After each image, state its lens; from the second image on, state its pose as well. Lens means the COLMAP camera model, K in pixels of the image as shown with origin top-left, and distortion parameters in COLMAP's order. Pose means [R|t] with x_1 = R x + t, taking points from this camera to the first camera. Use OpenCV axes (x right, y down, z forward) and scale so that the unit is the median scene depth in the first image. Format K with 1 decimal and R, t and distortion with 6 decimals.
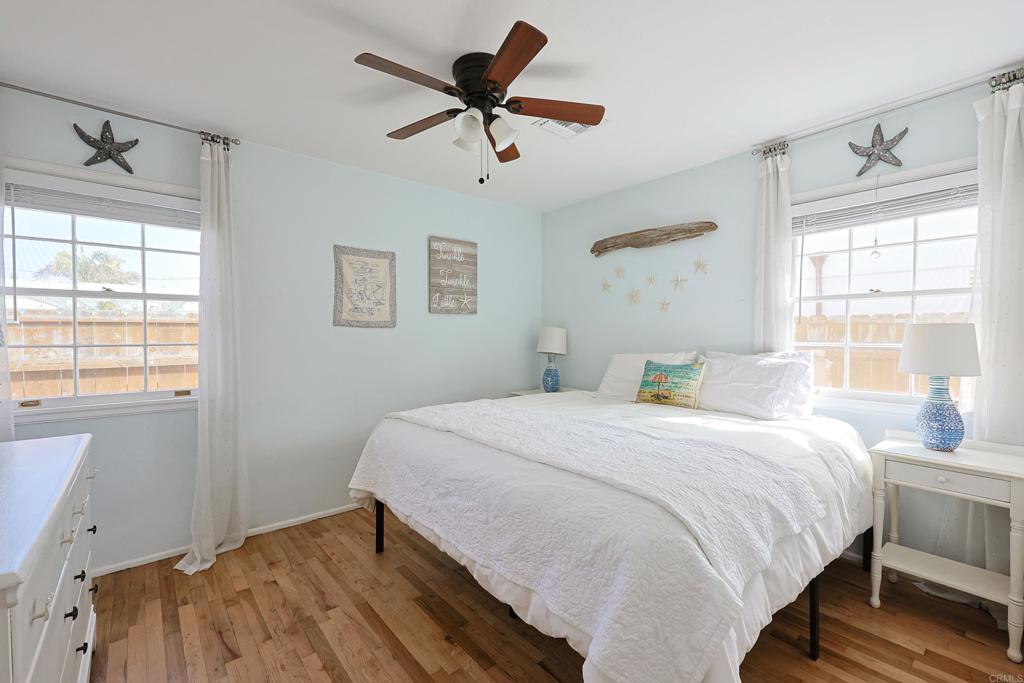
lens RADIAL K [[438.2, 0, 508.7], [0, 438.2, 337.1], [0, 0, 1]] dist [-0.007909, 0.001752]
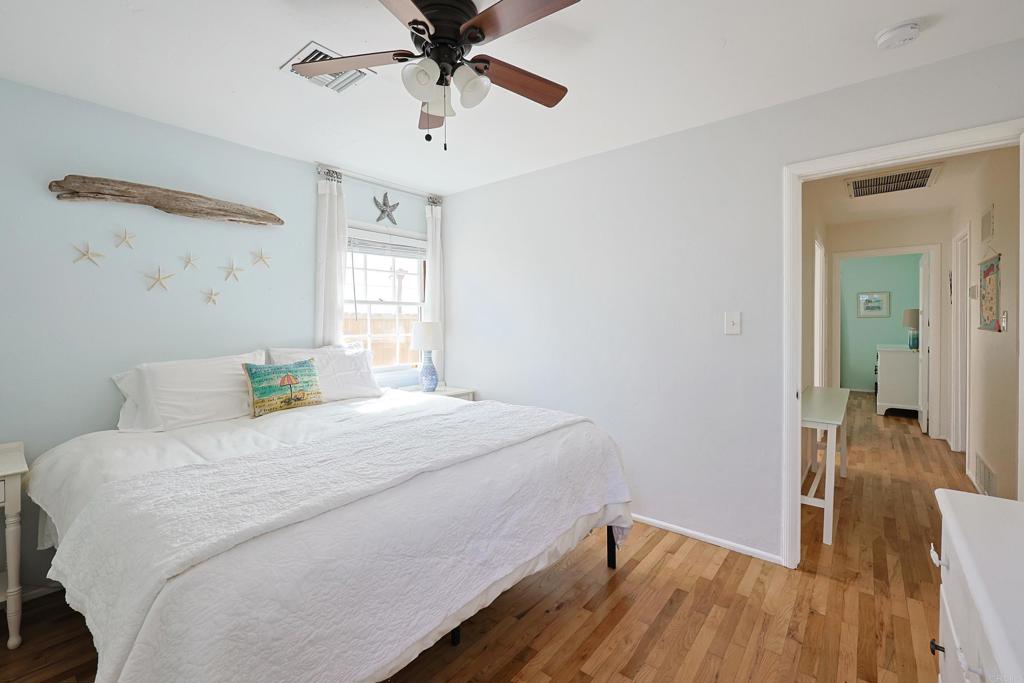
lens RADIAL K [[438.2, 0, 501.7], [0, 438.2, 322.8], [0, 0, 1]] dist [-0.007909, 0.001752]
pose [[-0.183607, 0.000608, 0.983000, -0.680113], [0.017082, 0.999851, 0.002572, -0.020801], [-0.982851, 0.017264, -0.183590, 0.802927]]
